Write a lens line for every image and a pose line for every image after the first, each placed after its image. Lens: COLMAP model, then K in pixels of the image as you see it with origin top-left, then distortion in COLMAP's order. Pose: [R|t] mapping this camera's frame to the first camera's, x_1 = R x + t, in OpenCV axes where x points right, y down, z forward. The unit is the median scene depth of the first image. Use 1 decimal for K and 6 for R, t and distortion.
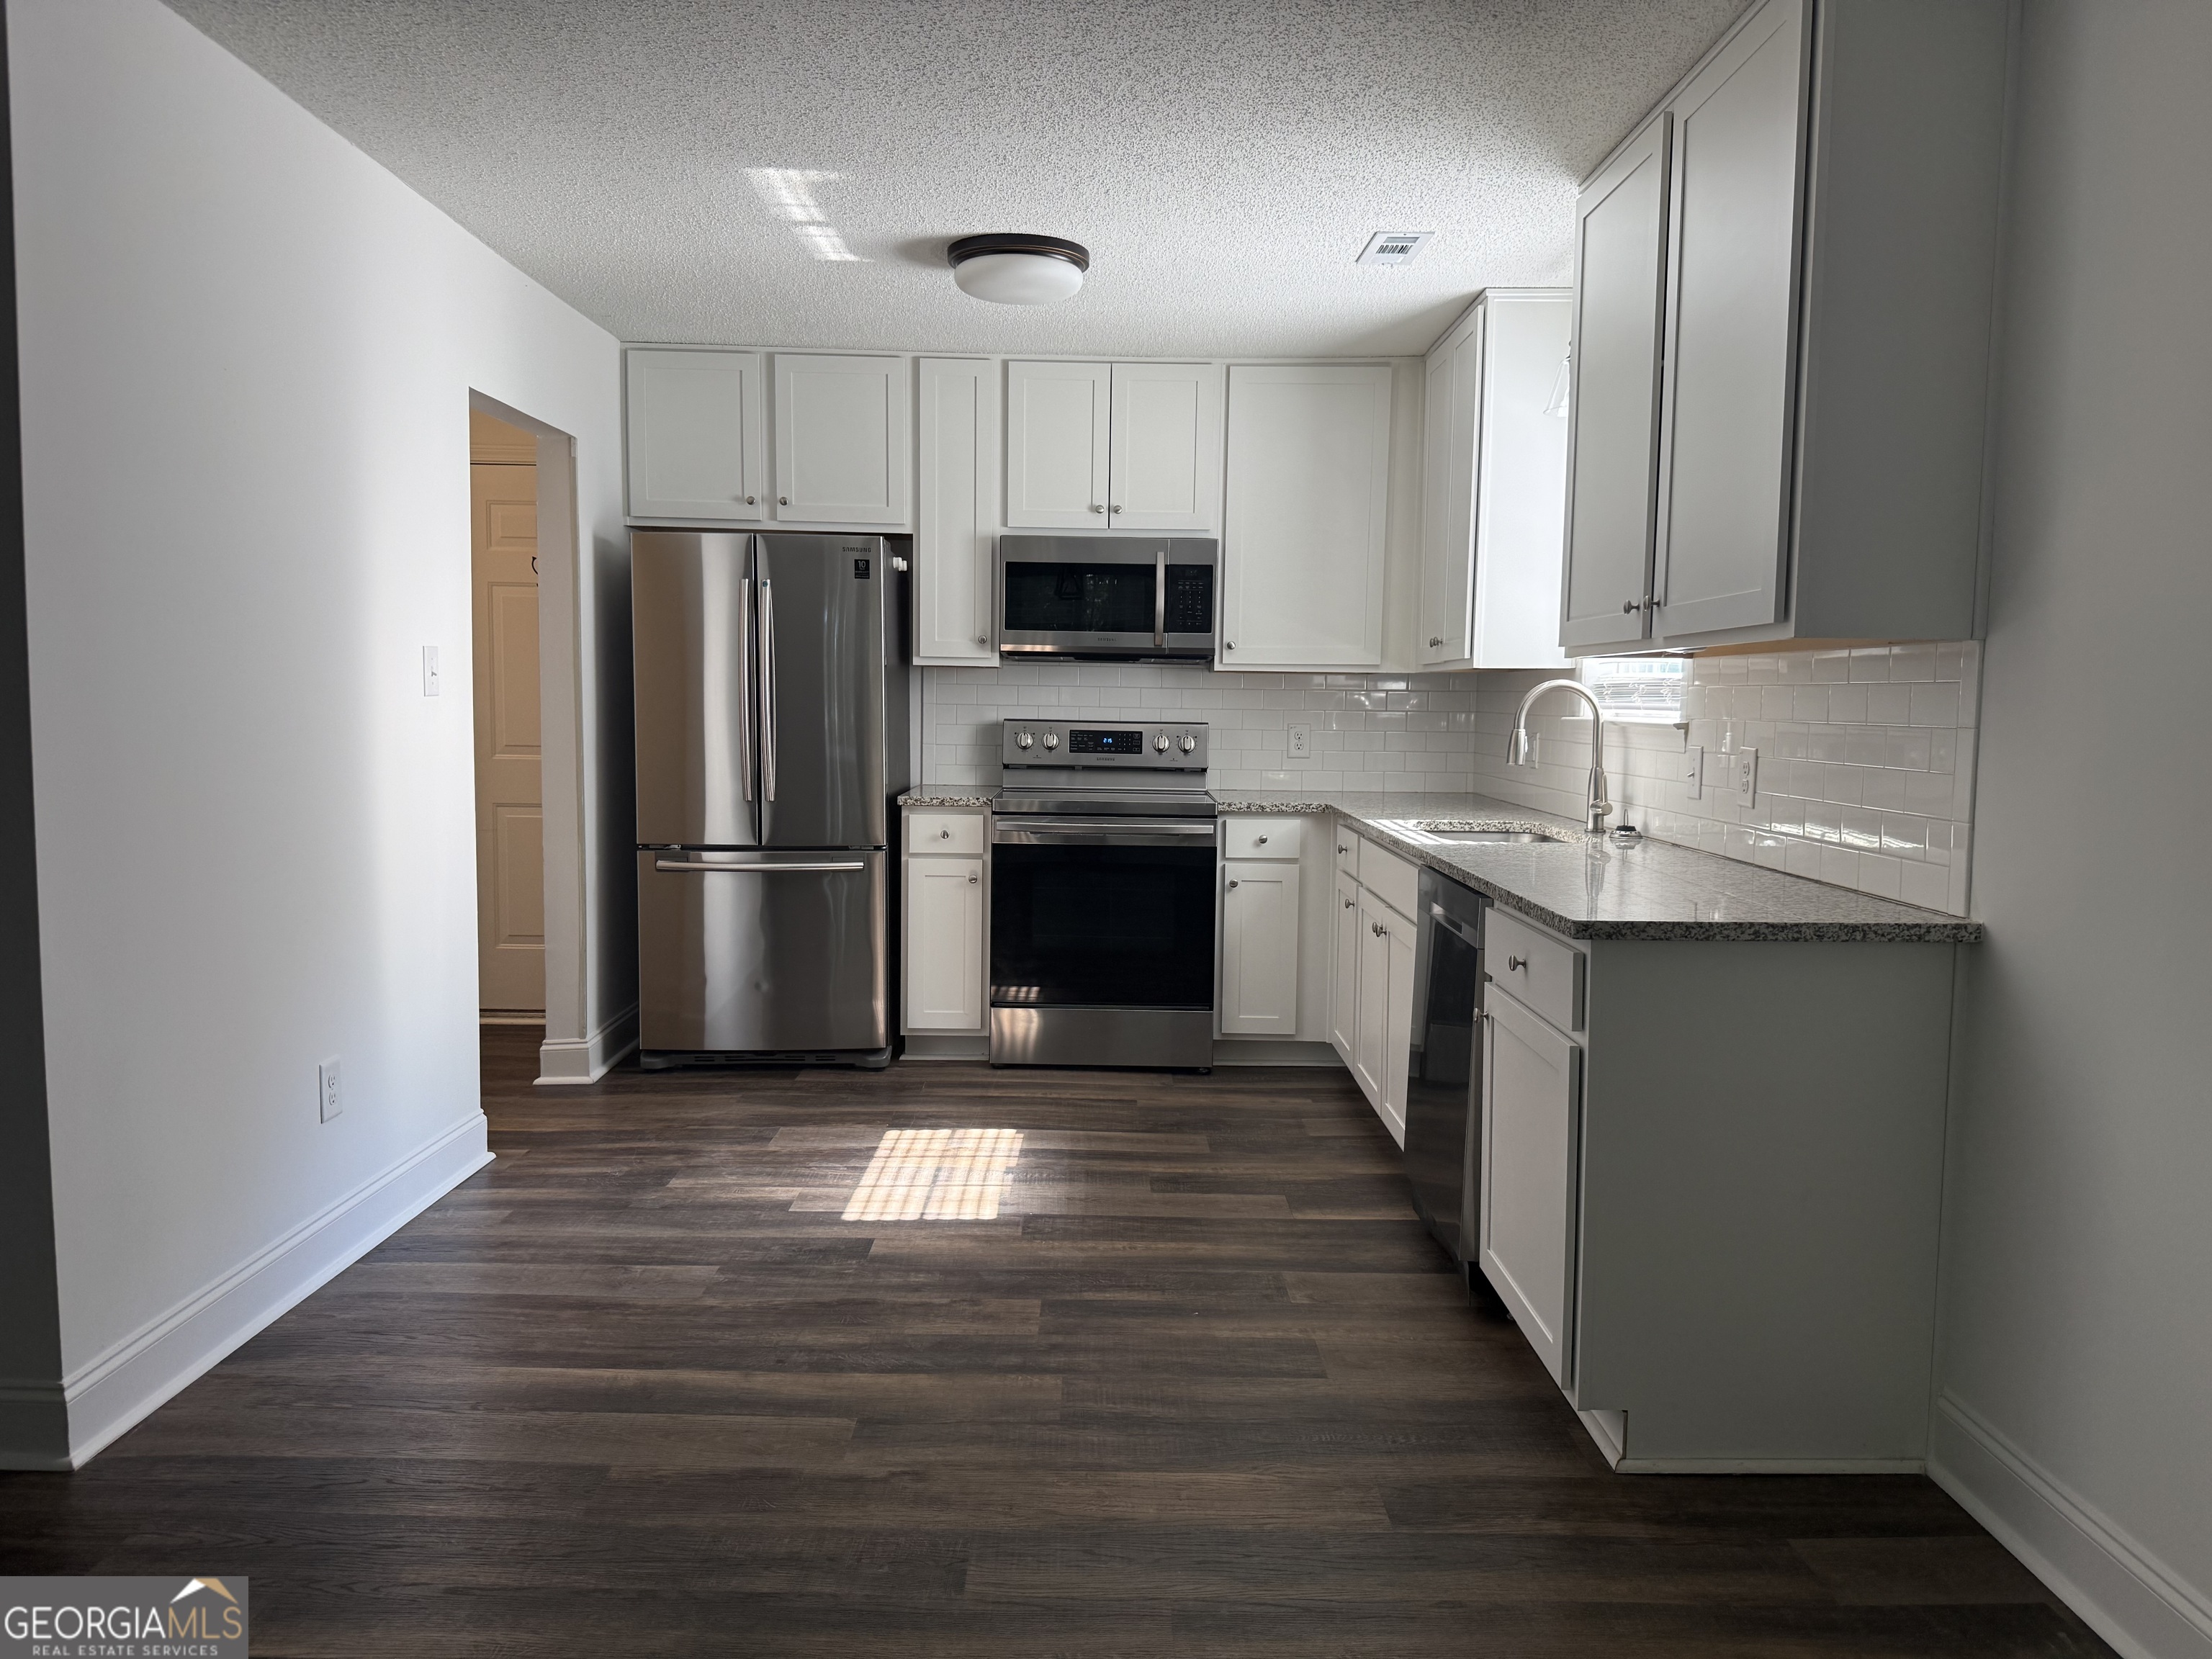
lens RADIAL K [[1556.6, 0, 1126.8], [0, 1556.6, 835.8], [0, 0, 1]] dist [0.053768, -0.076295]
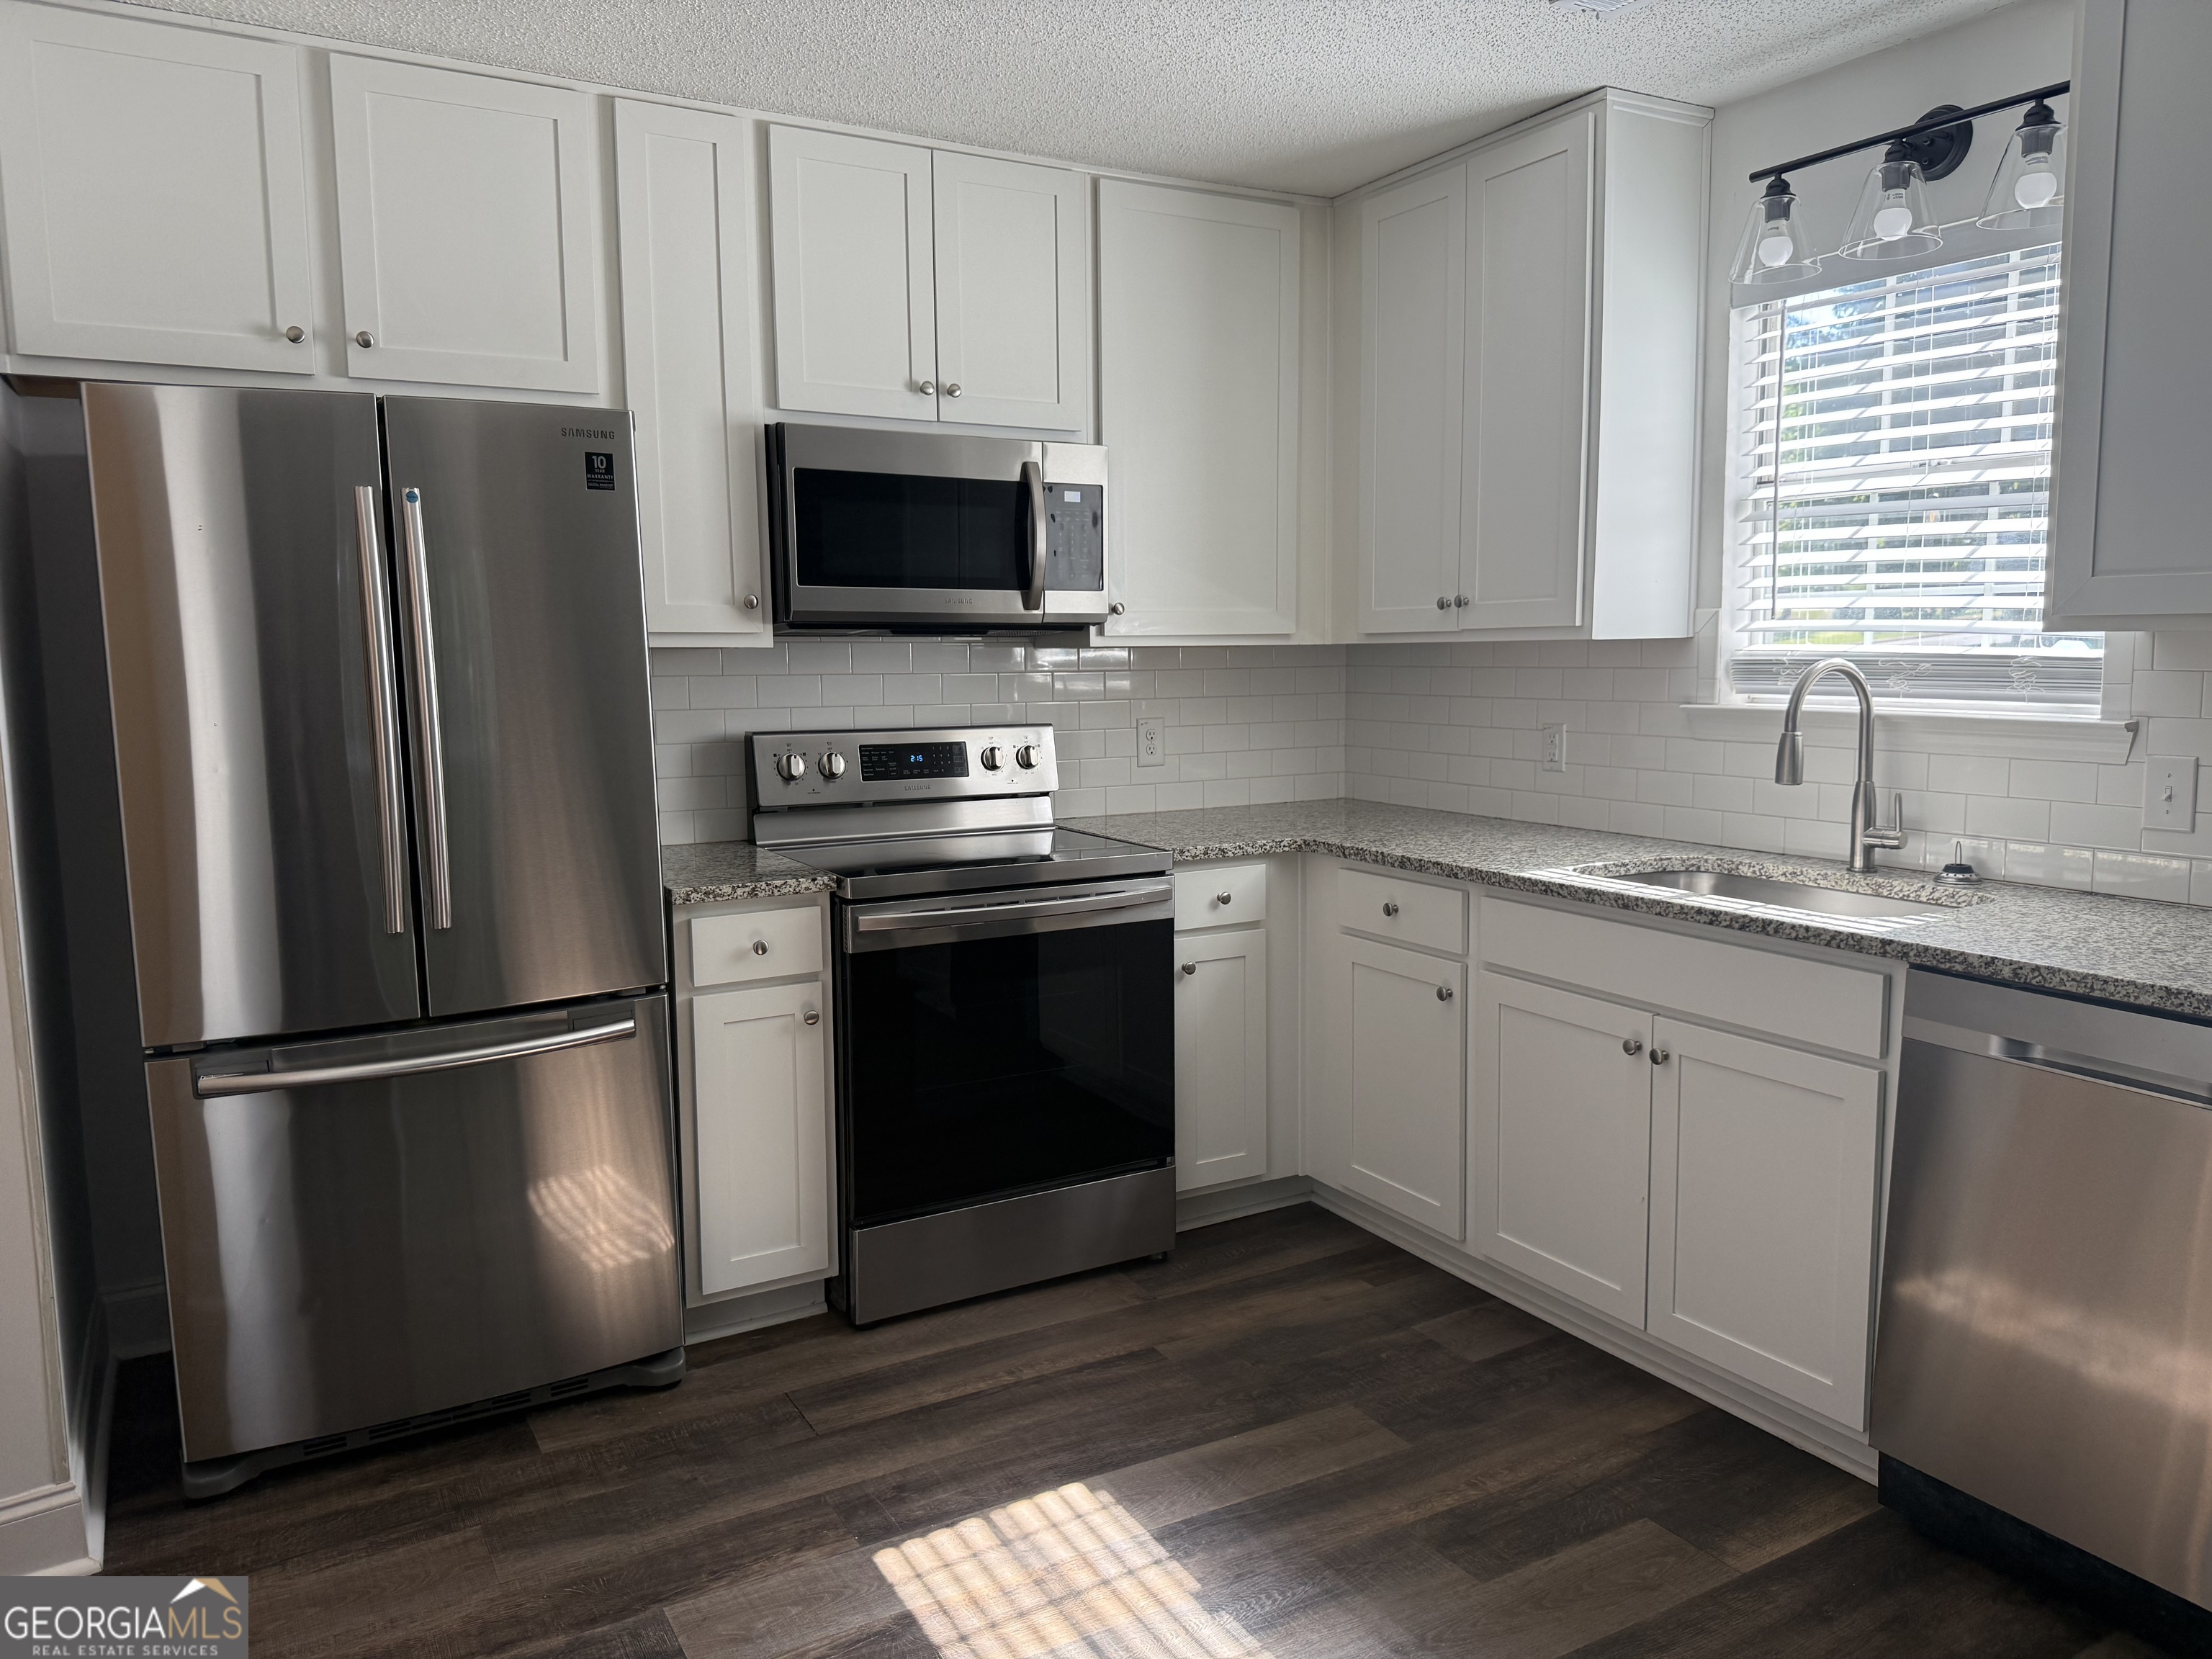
lens RADIAL K [[1556.6, 0, 1091.8], [0, 1556.6, 813.9], [0, 0, 1]] dist [0.053768, -0.076295]
pose [[0.873411, -0.076160, 0.480992, -0.281430], [0.065068, 0.997090, 0.039725, -0.064336], [-0.482618, -0.003399, 0.875825, 0.442658]]
